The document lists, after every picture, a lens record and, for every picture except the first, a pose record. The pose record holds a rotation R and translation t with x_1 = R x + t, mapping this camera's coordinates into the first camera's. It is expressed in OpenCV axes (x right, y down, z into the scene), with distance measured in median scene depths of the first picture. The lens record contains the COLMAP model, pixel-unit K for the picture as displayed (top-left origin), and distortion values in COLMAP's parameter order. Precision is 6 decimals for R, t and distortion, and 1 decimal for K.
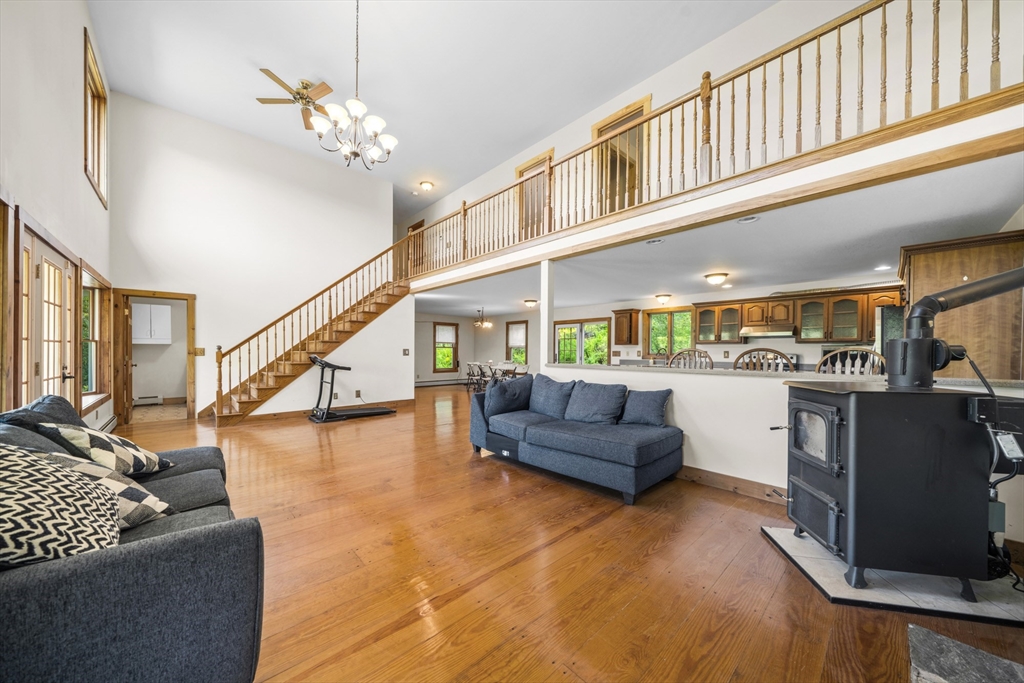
lens RADIAL K [[356.3, 0, 510.6], [0, 356.3, 352.6], [0, 0, 1]] dist [-0.000325, -0.000028]
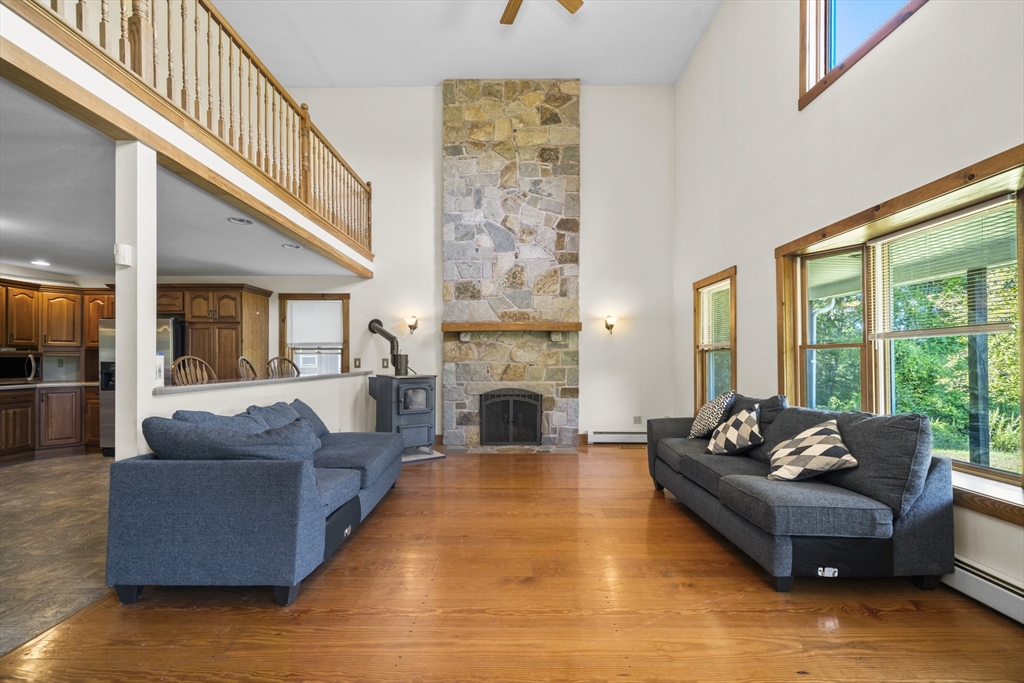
lens RADIAL K [[432.5, 0, 506.5], [0, 432.5, 360.0], [0, 0, 1]] dist [0.000393, 0.000085]
pose [[-0.725925, -0.004984, 0.687756, -0.395400], [-0.001657, 0.999984, 0.005498, -0.006064], [-0.687772, 0.002851, -0.725921, 0.747454]]
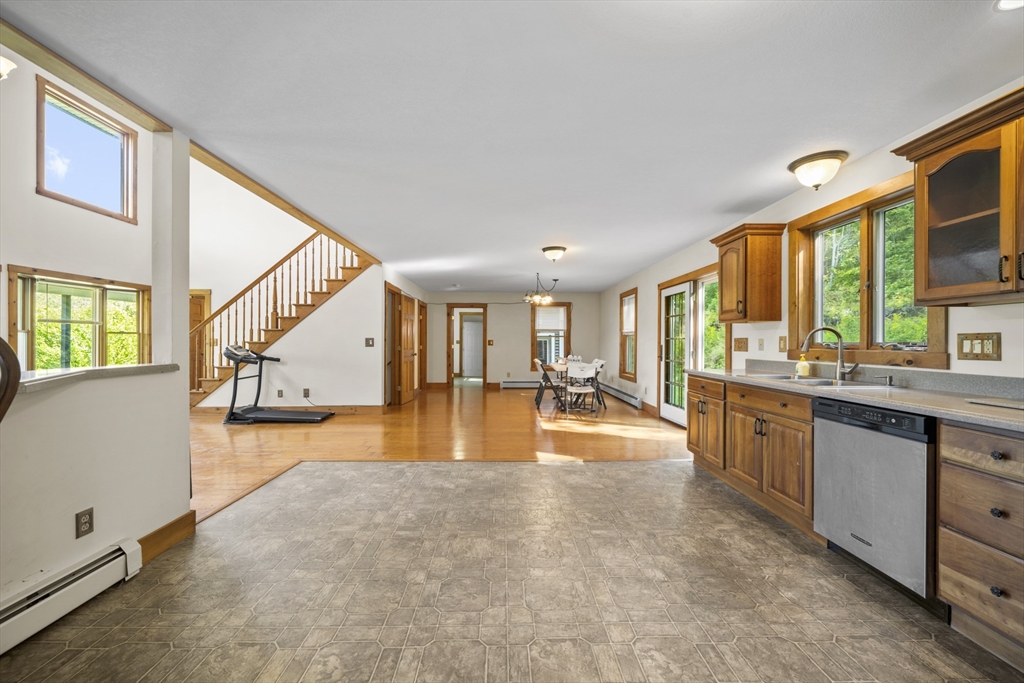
lens RADIAL K [[391.2, 0, 511.6], [0, 391.2, 344.4], [0, 0, 1]] dist [-0.002165, -0.000157]
pose [[0.746207, 0.000196, -0.665714, 0.522541], [-0.000482, 1.000000, -0.000247, 0.003569], [0.665714, 0.000505, 0.746207, 0.641520]]
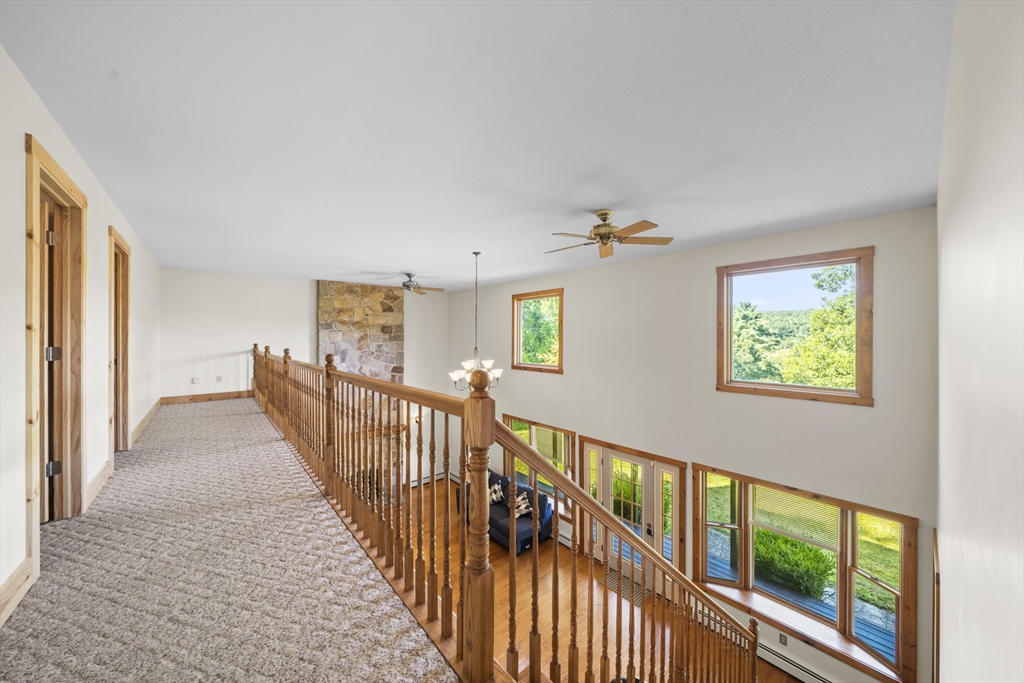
lens RADIAL K [[351.7, 0, 512.0], [0, 351.7, 341.5], [0, 0, 1]] dist [-0.000702, -0.000033]
pose [[-0.999290, -0.007774, 0.036876, -0.335754], [-0.007427, 0.999927, 0.009540, -0.402546], [-0.036948, 0.009259, -0.999274, 1.283028]]
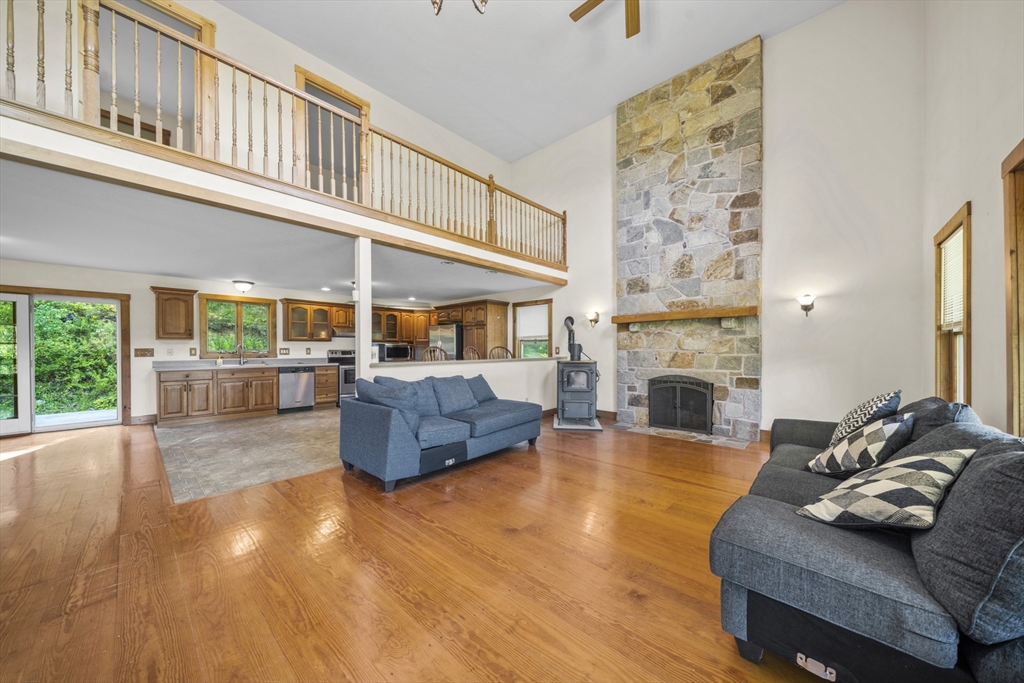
lens RADIAL K [[352.4, 0, 507.2], [0, 352.4, 351.0], [0, 0, 1]] dist [-0.002951, -0.000123]
pose [[-0.074914, -0.012170, 0.997116, -0.508944], [0.005646, 0.999904, 0.012628, -0.005794], [-0.997174, 0.006575, -0.074838, 0.510903]]
